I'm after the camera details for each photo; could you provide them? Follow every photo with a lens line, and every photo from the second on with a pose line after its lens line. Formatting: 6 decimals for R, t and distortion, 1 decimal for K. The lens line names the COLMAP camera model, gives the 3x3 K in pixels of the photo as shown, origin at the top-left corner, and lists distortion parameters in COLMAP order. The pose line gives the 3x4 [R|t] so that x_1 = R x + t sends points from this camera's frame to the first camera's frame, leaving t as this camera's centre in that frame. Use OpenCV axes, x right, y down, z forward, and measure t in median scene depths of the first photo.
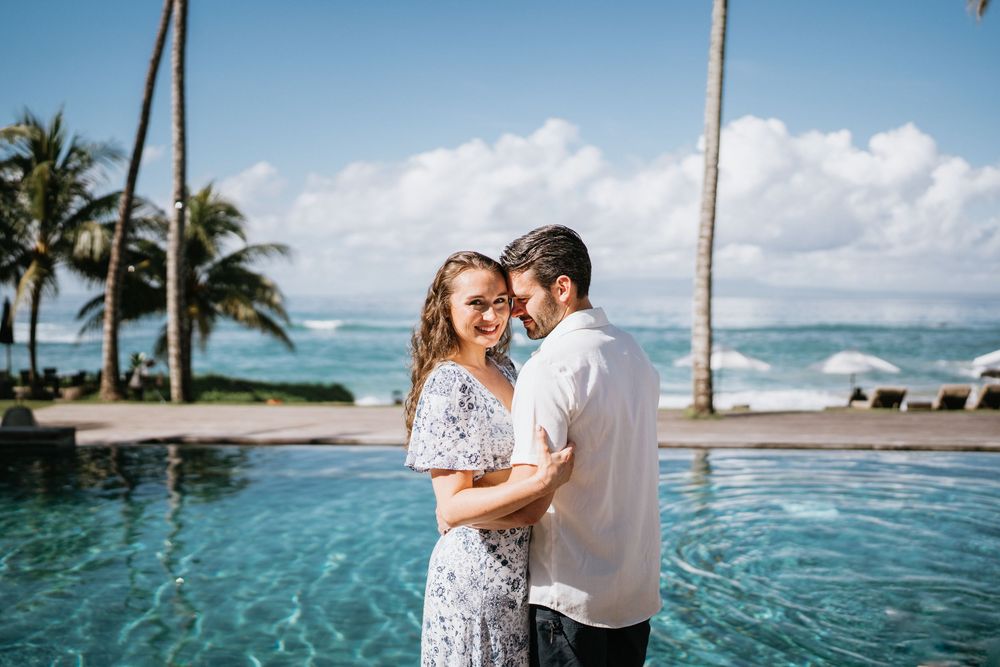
lens RADIAL K [[971.7, 0, 505.4], [0, 971.7, 320.1], [0, 0, 1]] dist [-0.010002, 0.015686]
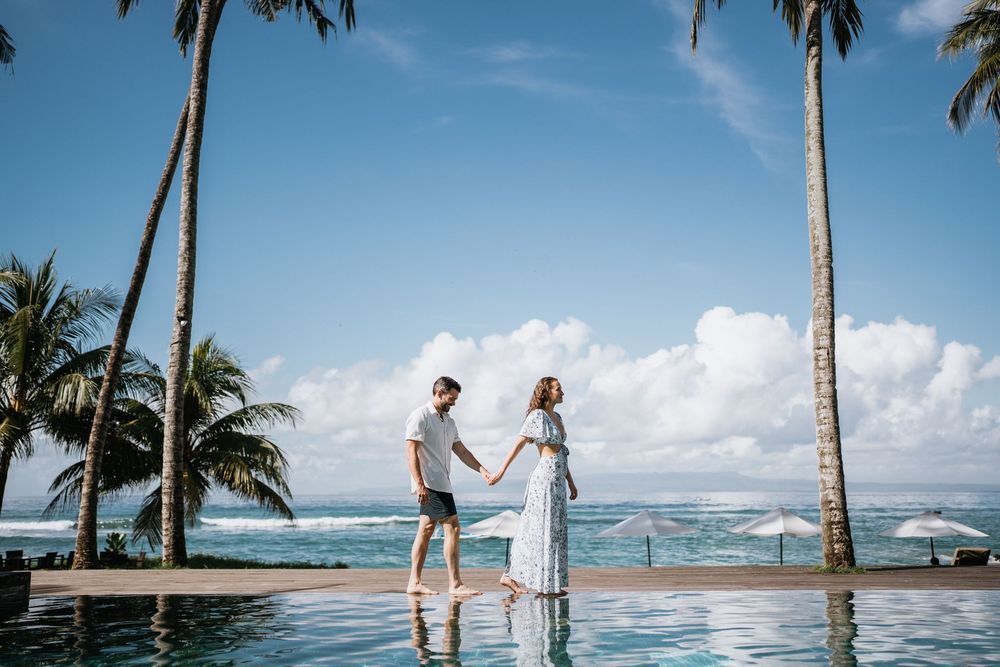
lens RADIAL K [[958.0, 0, 500.0], [0, 958.0, 333.5], [0, 0, 1]] dist [-0.045456, 0.137188]
pose [[0.999842, -0.005890, 0.016793, -0.047670], [0.009005, 0.981370, -0.191917, 0.032003], [-0.015350, 0.192038, 0.981267, 0.117098]]
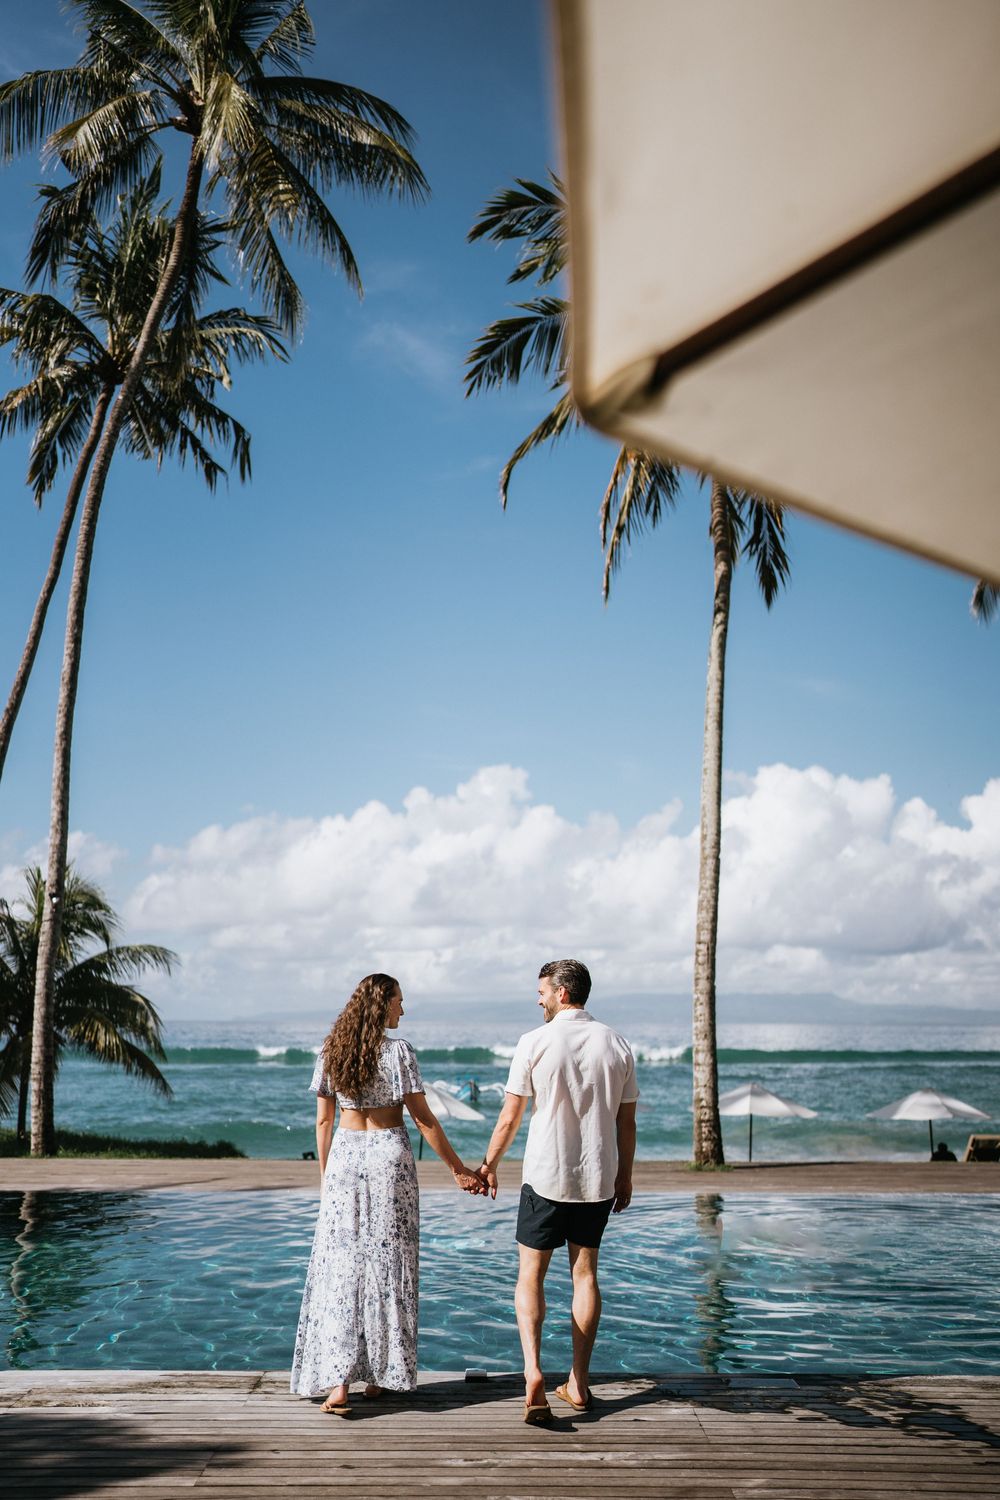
lens RADIAL K [[1435.1, 0, 500.0], [0, 1435.1, 750.0], [0, 0, 1]] dist [-0.023923, -0.008923]
pose [[0.999521, 0.005067, 0.030519, -0.003025], [0.001443, 0.977789, -0.209585, 0.005329], [-0.030903, 0.209529, 0.977314, -0.122117]]
